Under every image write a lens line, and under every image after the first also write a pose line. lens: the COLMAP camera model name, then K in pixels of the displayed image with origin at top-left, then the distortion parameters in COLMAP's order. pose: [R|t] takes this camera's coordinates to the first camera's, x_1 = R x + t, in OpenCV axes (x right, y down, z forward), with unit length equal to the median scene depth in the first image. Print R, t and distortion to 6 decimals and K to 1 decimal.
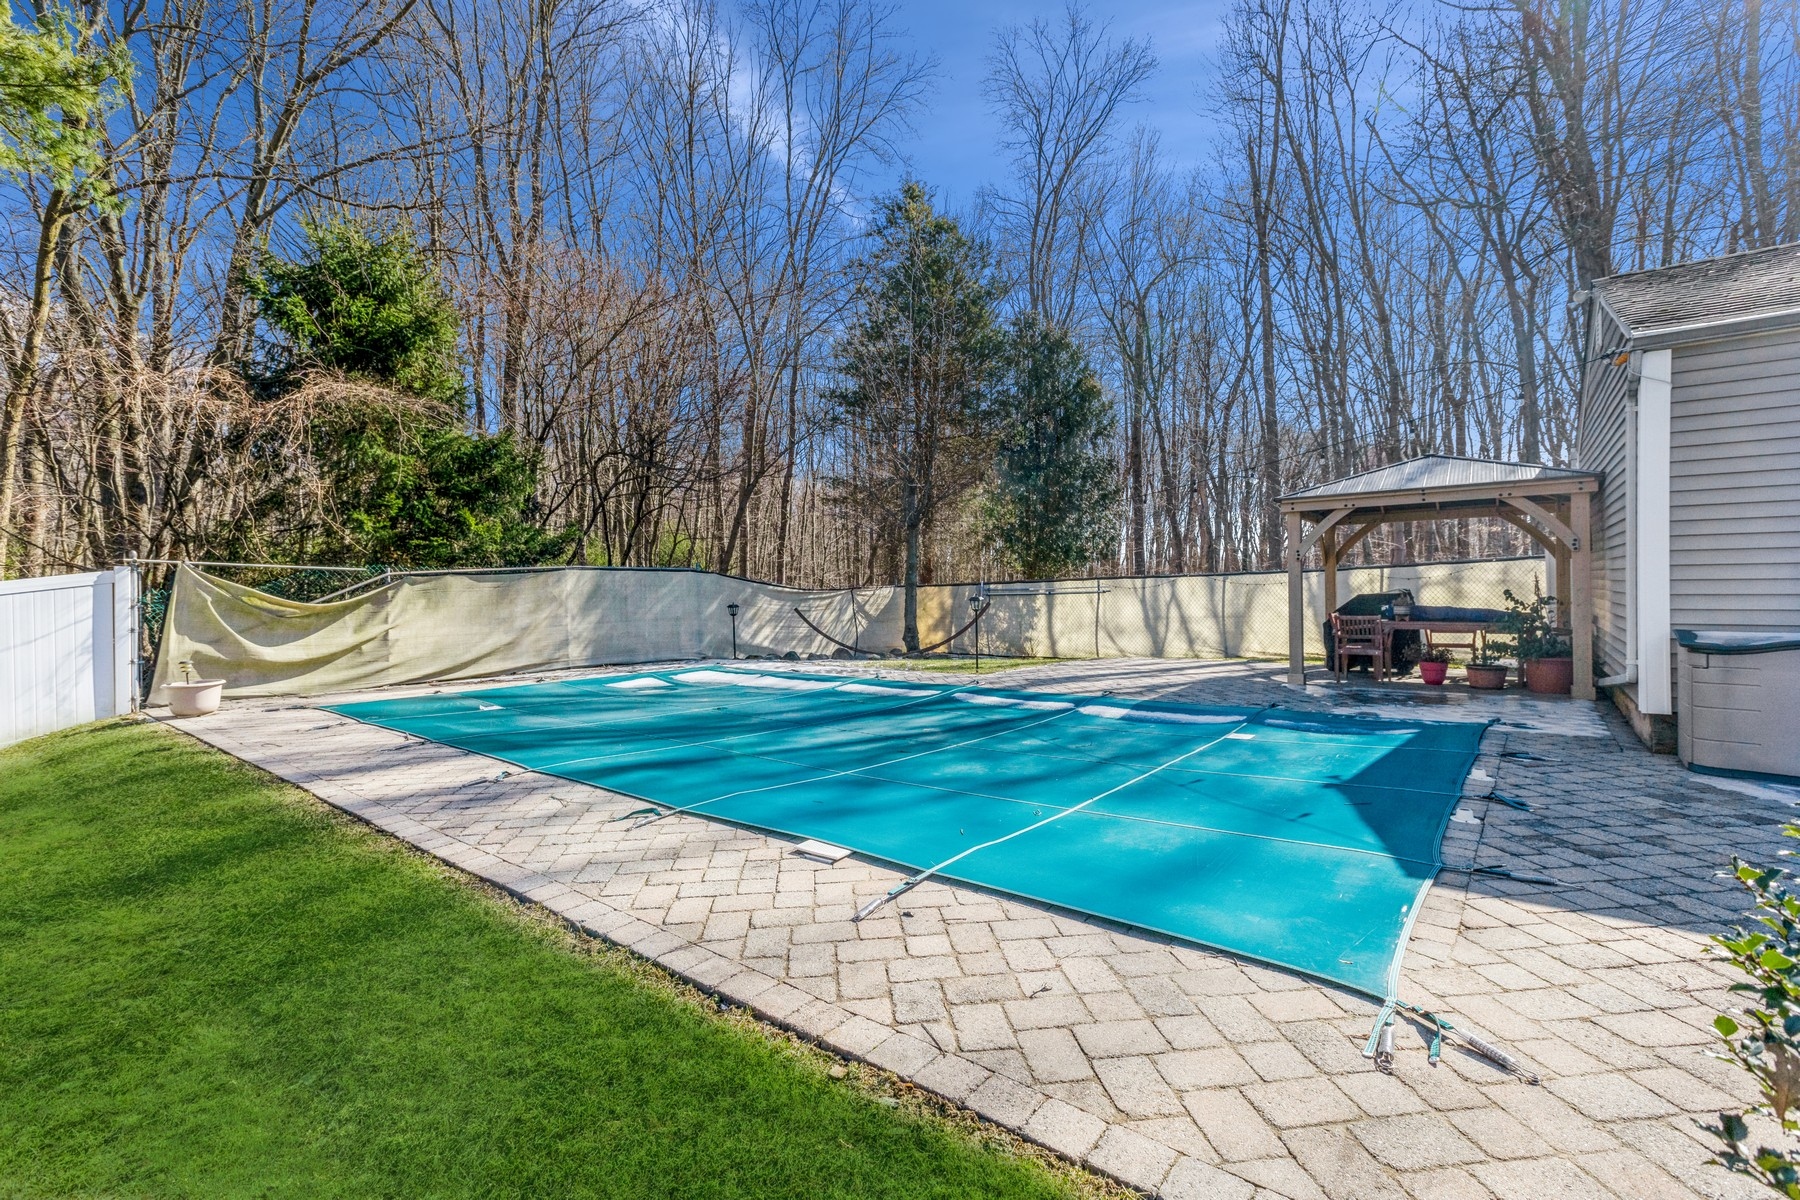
lens RADIAL K [[816.8, 0, 907.0], [0, 816.8, 611.0], [0, 0, 1]] dist [0.001677, 0.000130]
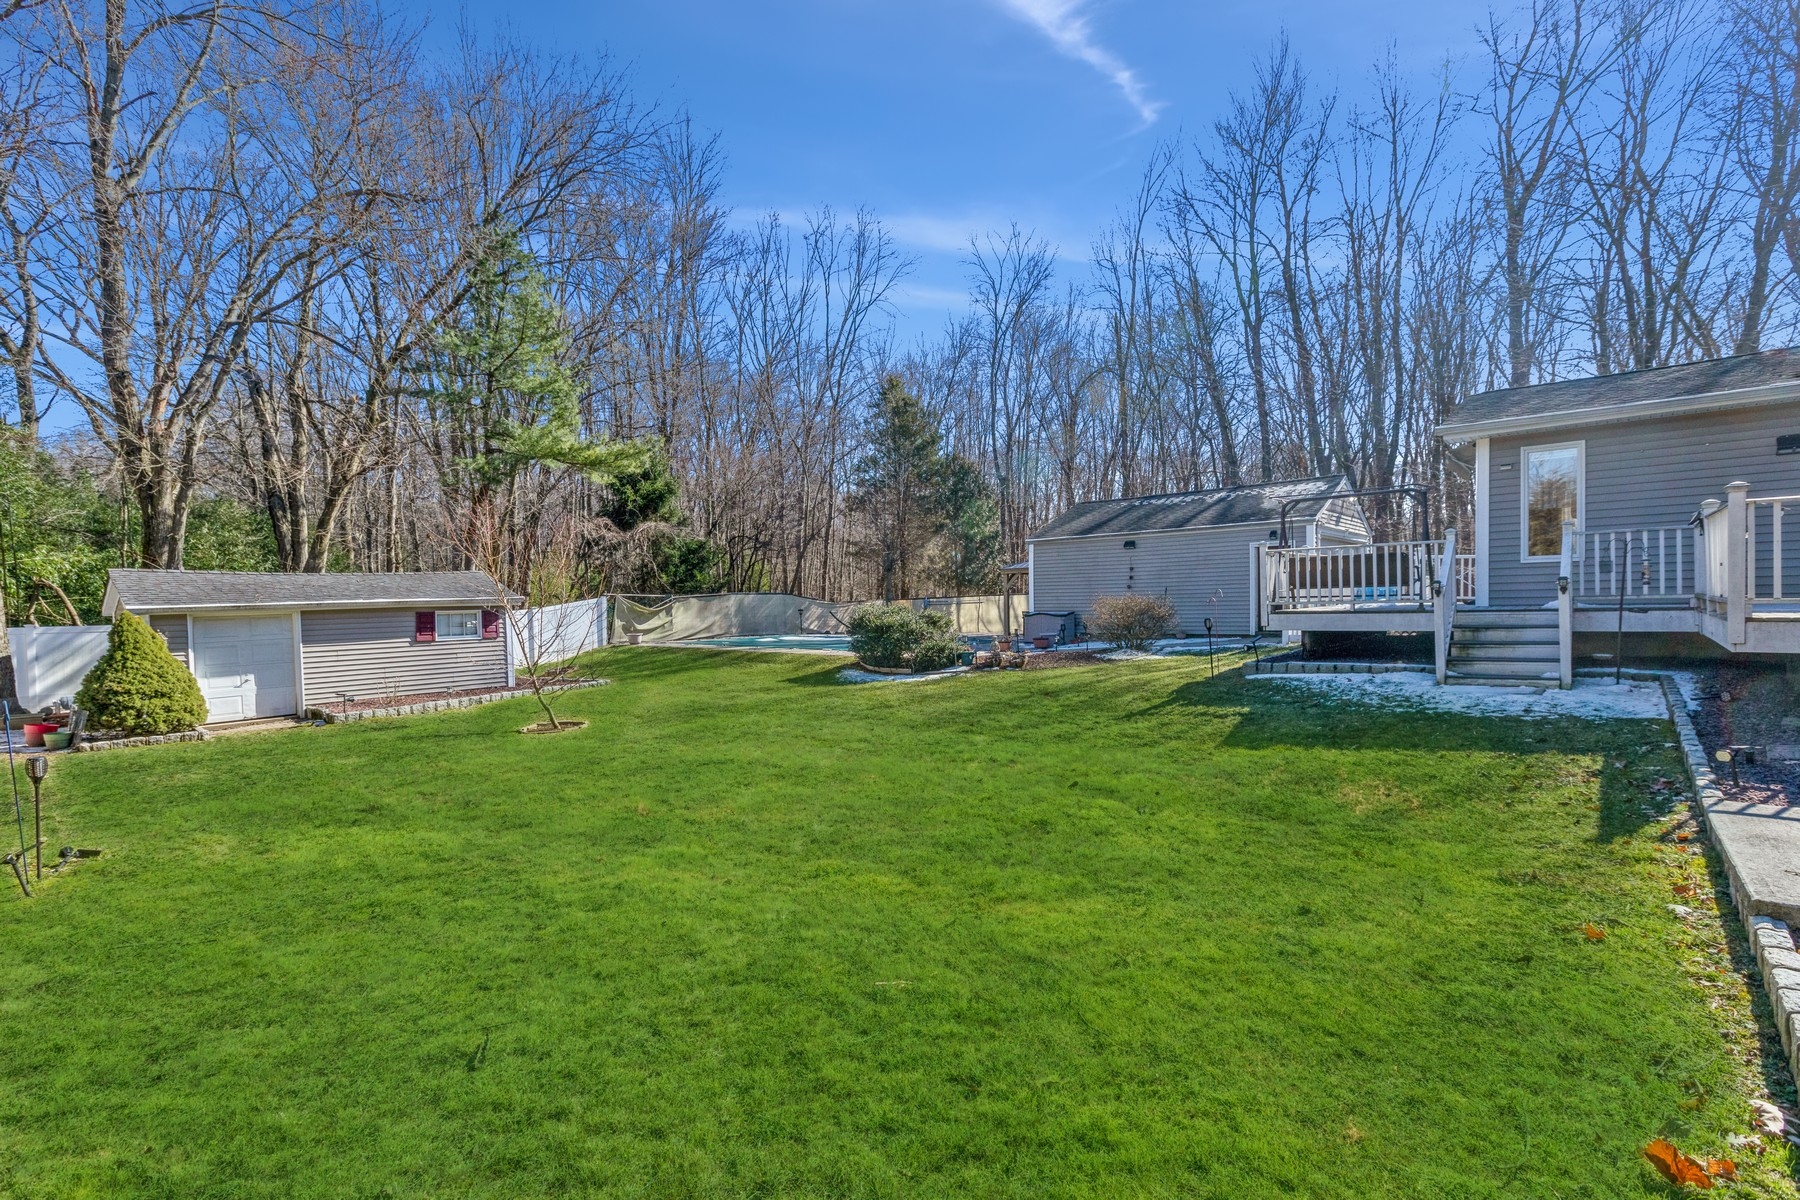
lens RADIAL K [[813.2, 0, 891.1], [0, 813.2, 592.1], [0, 0, 1]] dist [0.001046, 0.000217]
pose [[0.997487, -0.007322, -0.070468, 0.179364], [0.004622, 0.999252, -0.038394, 0.030203], [0.070697, 0.037972, 0.996775, -1.138058]]
